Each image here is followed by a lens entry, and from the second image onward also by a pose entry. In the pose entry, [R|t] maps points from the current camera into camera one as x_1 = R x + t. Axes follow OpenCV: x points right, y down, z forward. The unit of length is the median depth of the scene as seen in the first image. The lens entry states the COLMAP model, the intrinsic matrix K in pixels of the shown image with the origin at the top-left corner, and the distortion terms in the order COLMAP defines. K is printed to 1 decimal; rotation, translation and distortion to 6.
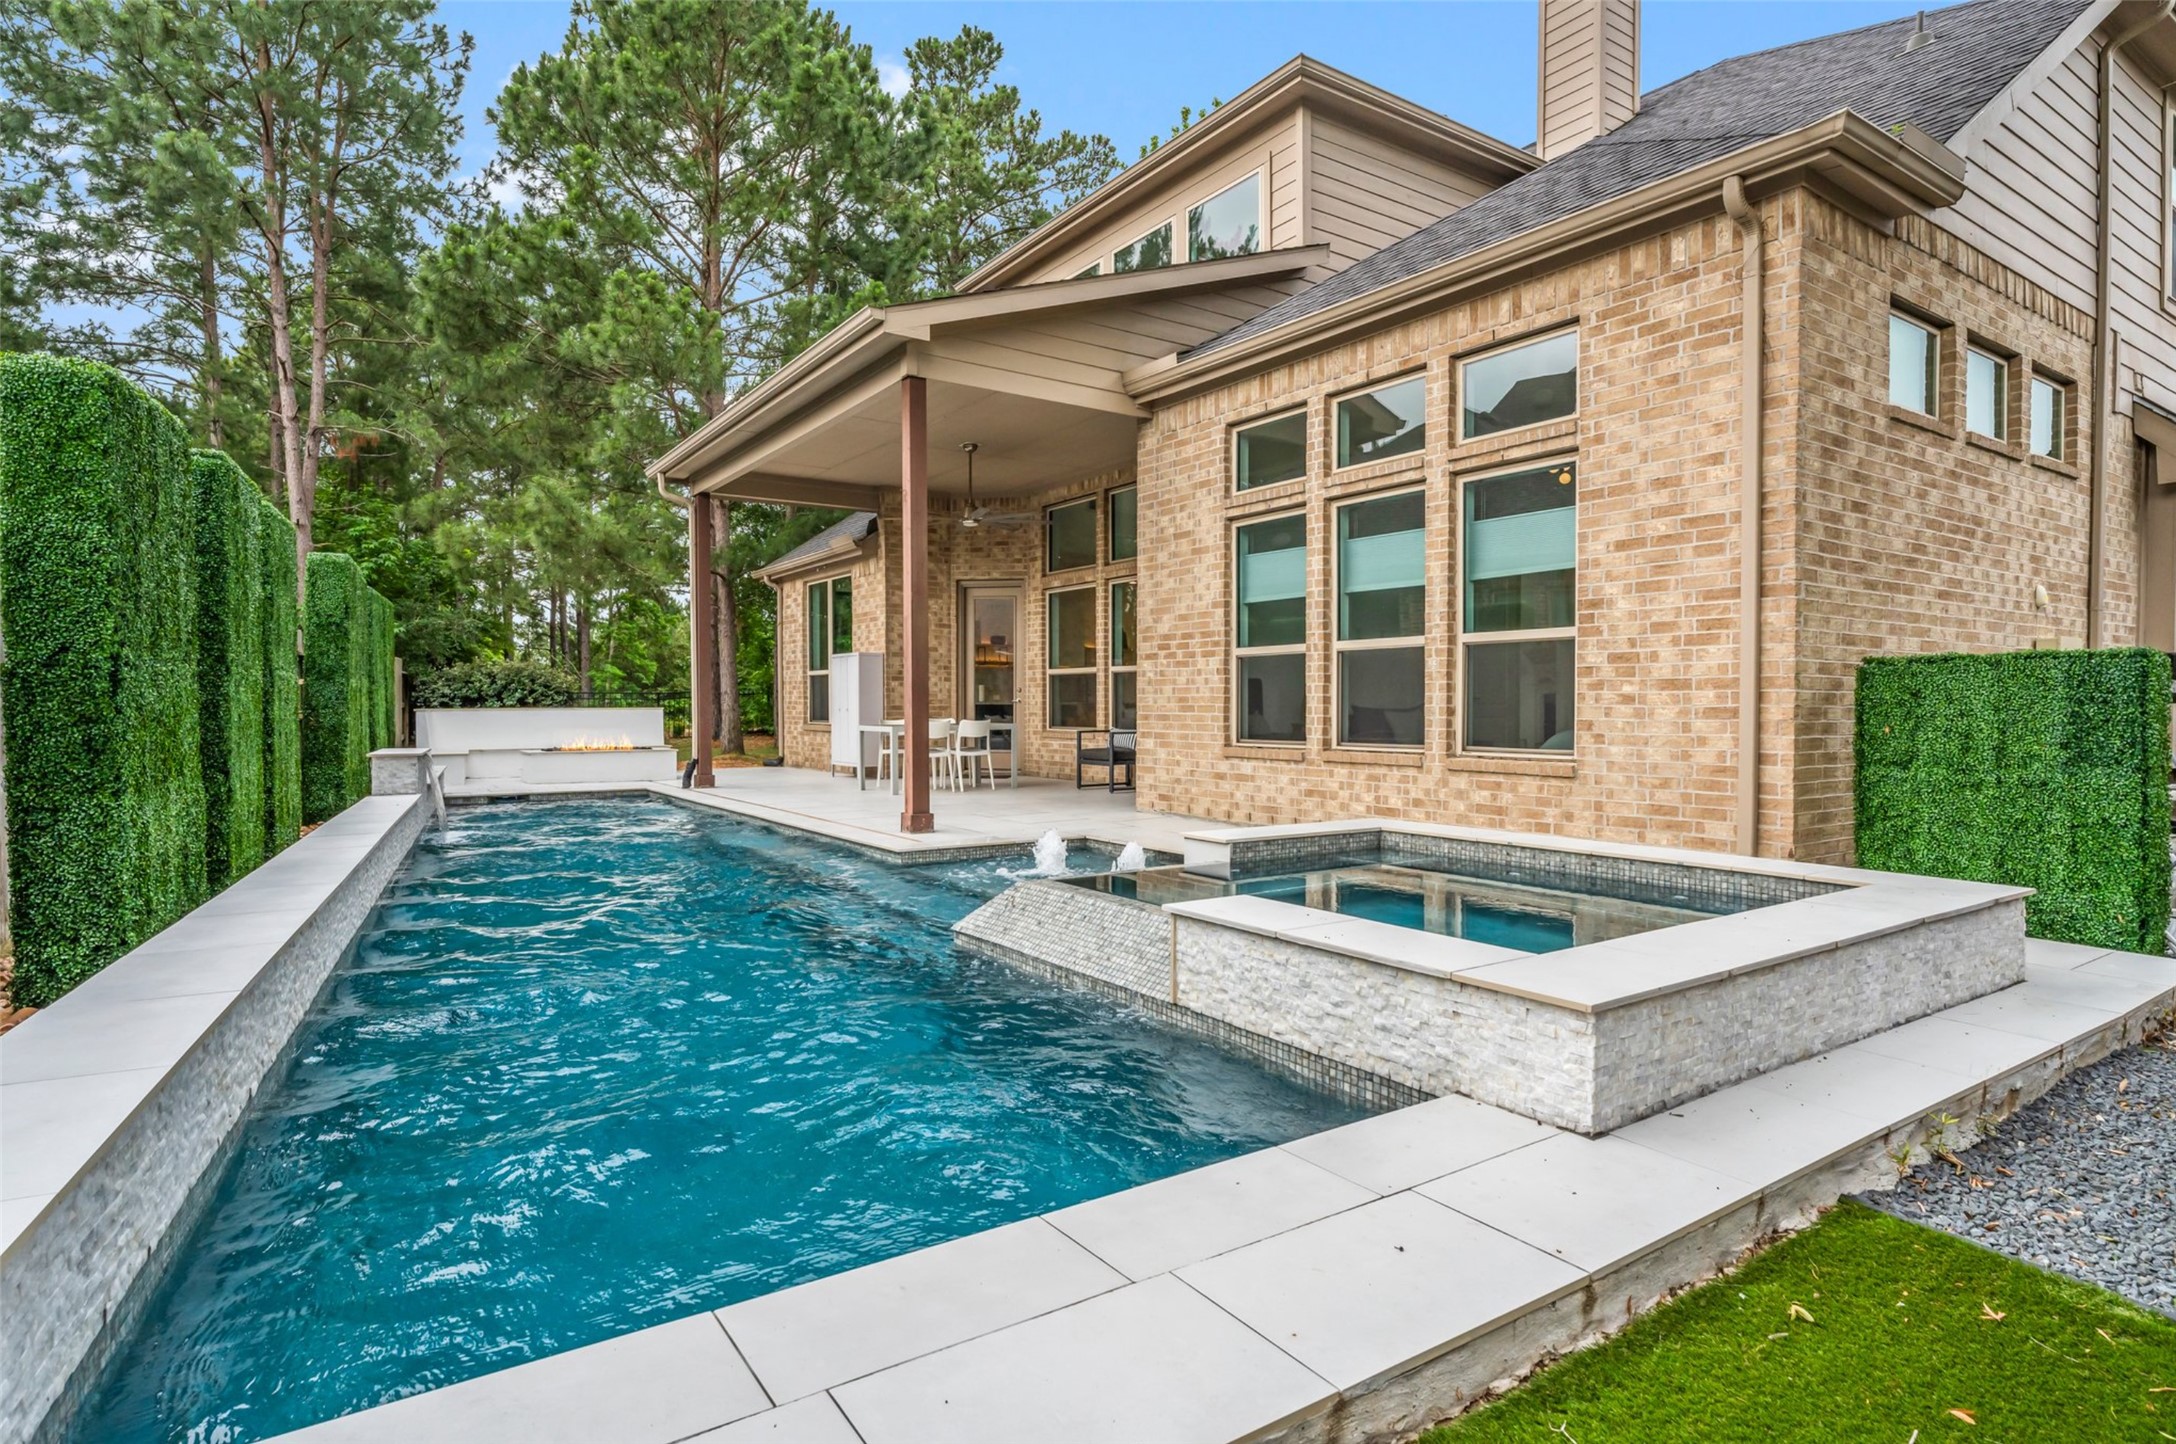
lens RADIAL K [[1120.0, 0, 1088.0], [0, 1120.0, 722.0], [0, 0, 1]] dist [0.000543, 0.000252]
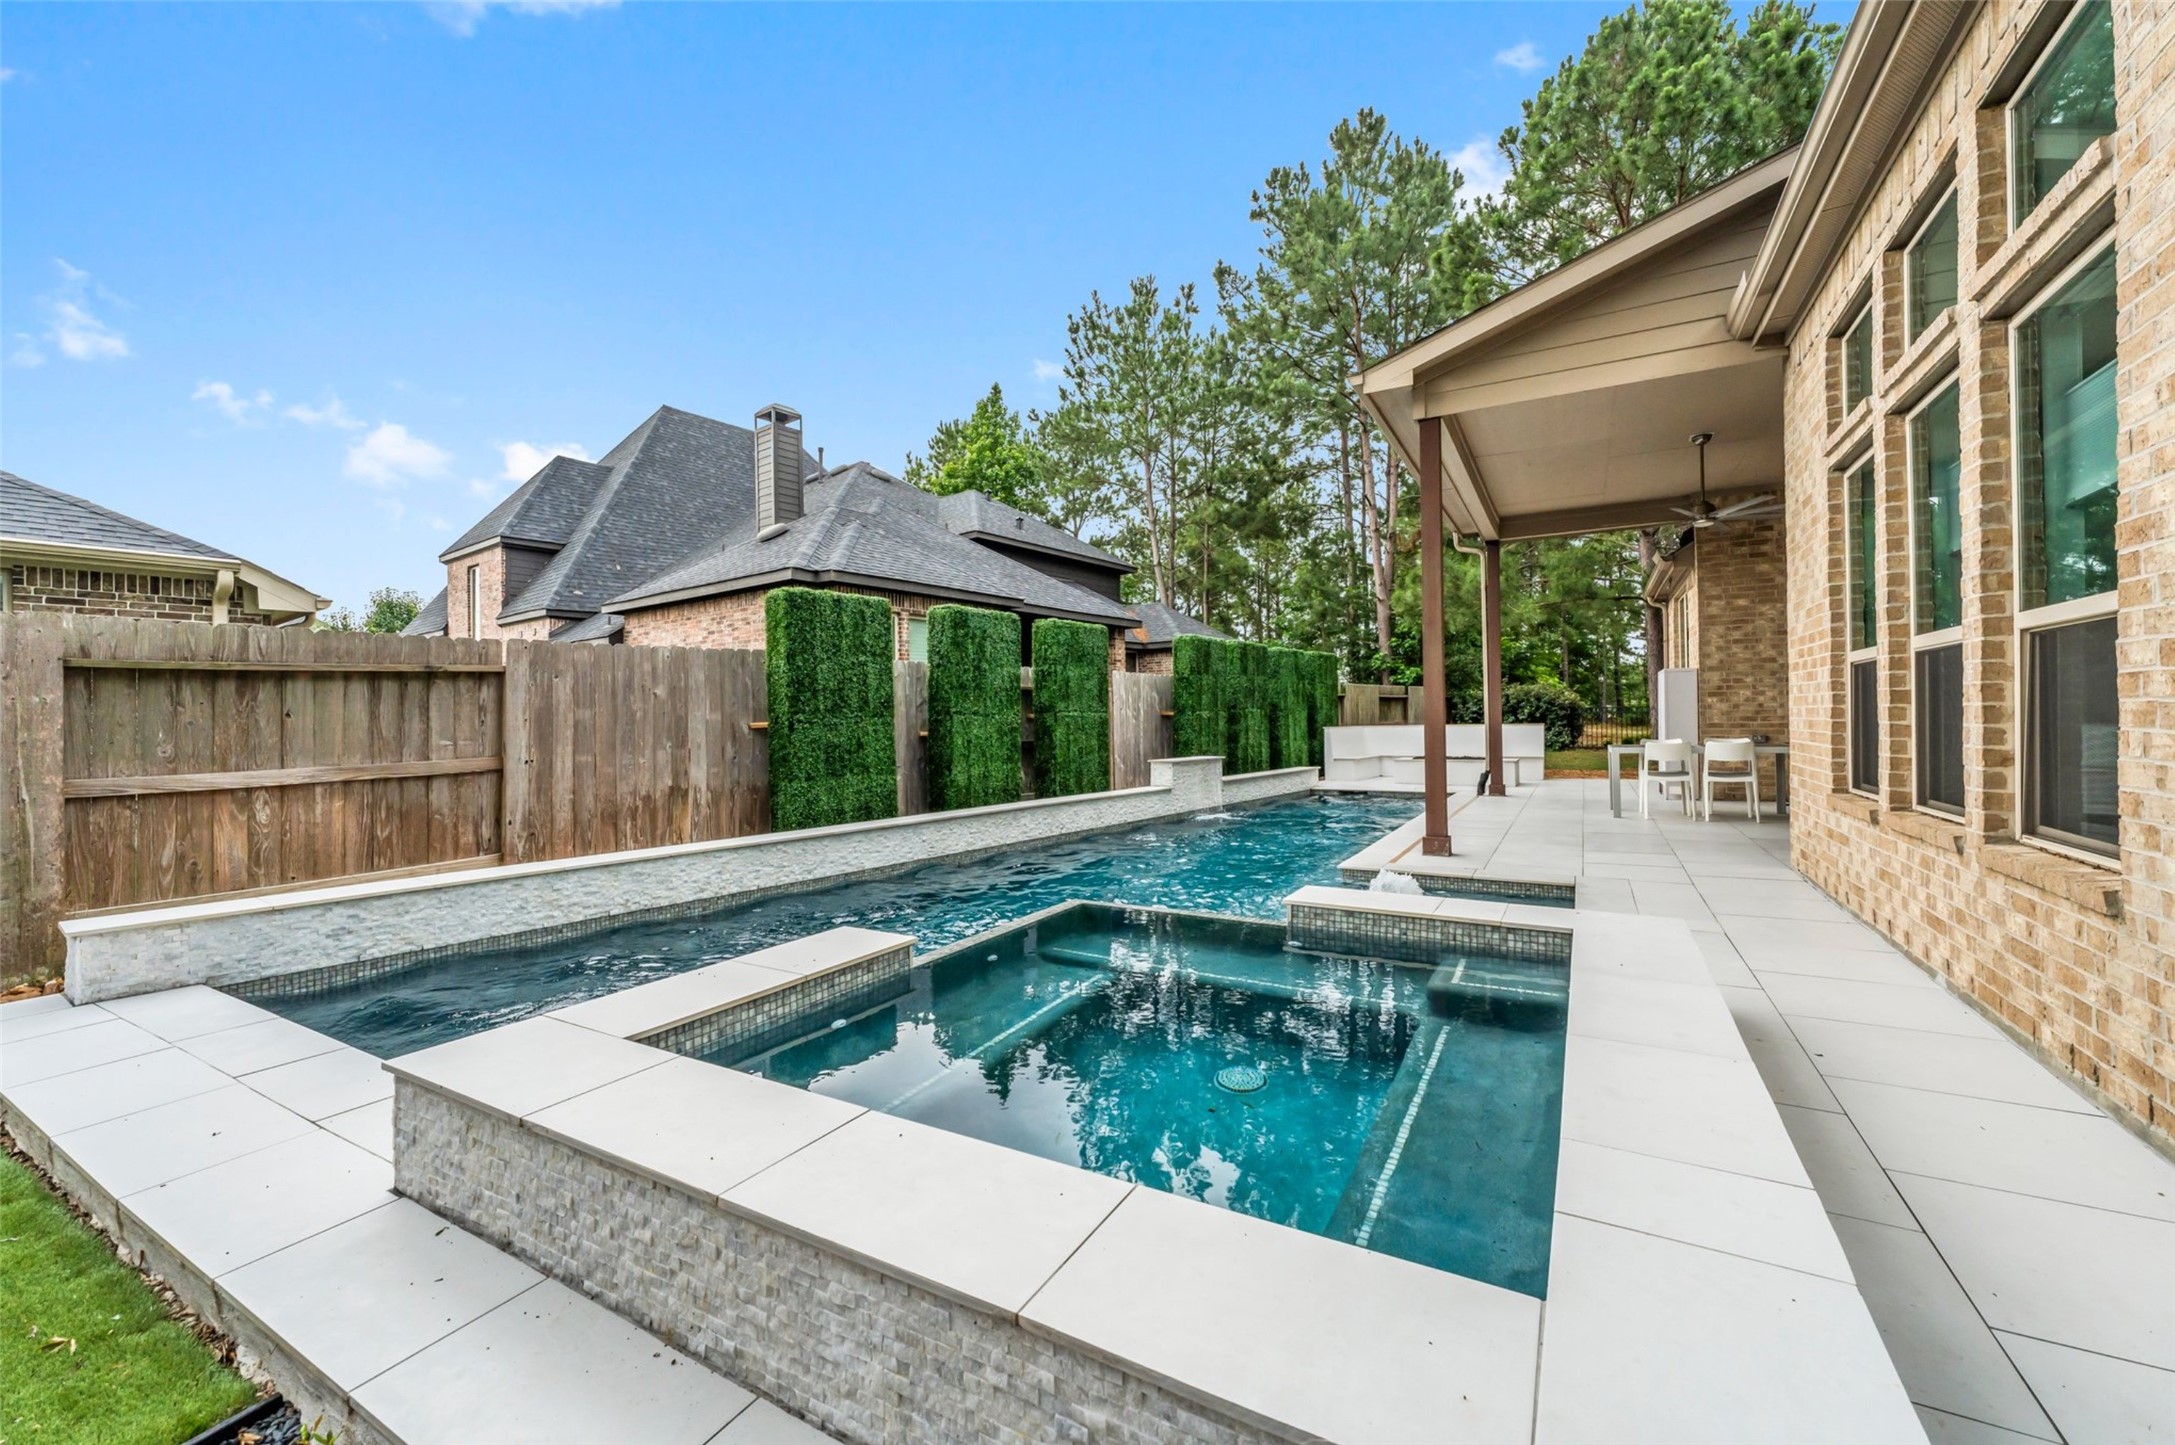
lens RADIAL K [[870.4, 0, 1087.5], [0, 870.4, 722.5], [0, 0, 1]] dist [0.000384, 0.000102]
pose [[0.437594, -0.004230, -0.899163, 0.387181], [0.000856, 0.999990, -0.004288, -0.019156], [0.899172, 0.001107, 0.437594, 0.319589]]
